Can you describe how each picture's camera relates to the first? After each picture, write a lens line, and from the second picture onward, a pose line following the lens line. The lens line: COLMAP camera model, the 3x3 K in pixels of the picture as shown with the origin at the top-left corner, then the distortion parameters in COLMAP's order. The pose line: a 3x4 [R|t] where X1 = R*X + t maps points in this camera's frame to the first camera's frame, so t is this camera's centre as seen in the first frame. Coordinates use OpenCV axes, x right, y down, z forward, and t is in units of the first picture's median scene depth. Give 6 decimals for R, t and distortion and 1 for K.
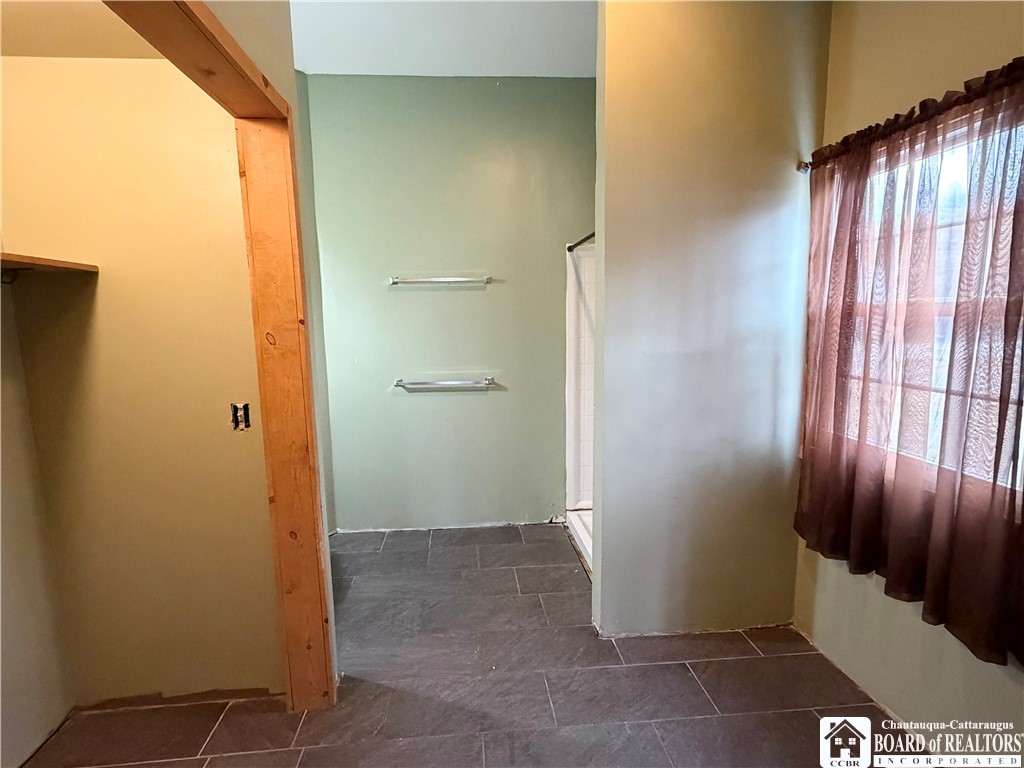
lens RADIAL K [[526.5, 0, 510.2], [0, 526.5, 387.6], [0, 0, 1]] dist [-0.001703, -0.000260]
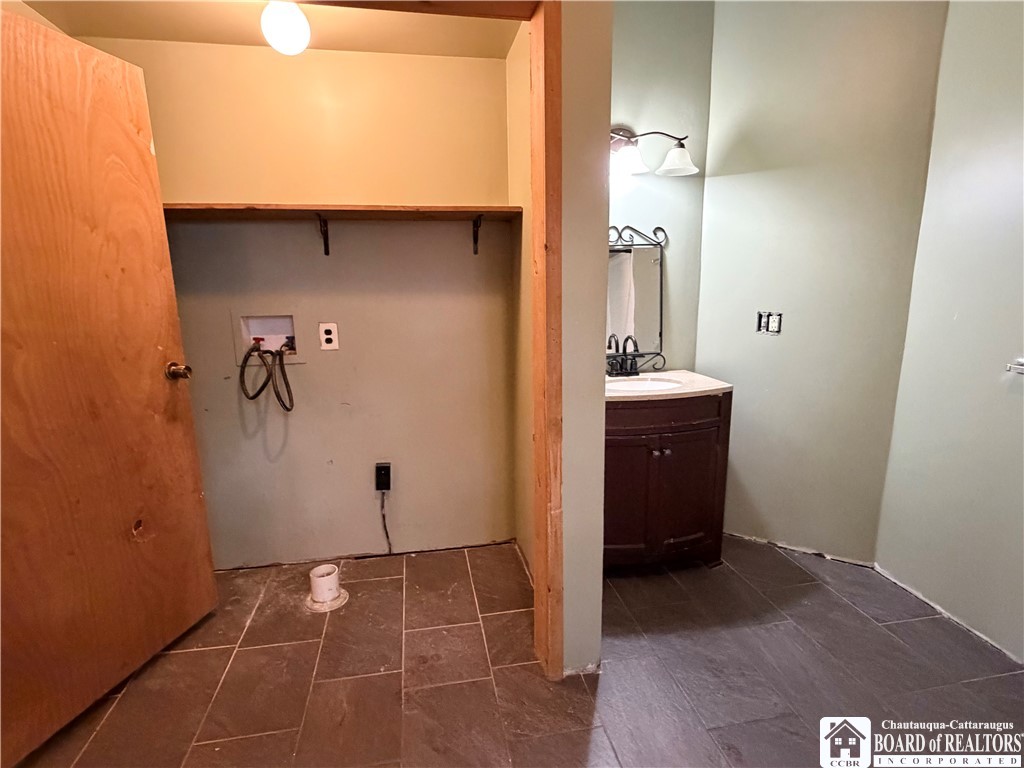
lens RADIAL K [[526.5, 0, 509.8], [0, 526.5, 384.6], [0, 0, 1]] dist [-0.001703, -0.000260]
pose [[0.090107, 0.212519, -0.972993, 0.314565], [-0.119609, 0.972206, 0.201271, -0.047491], [0.988724, 0.098243, 0.113022, 0.567692]]
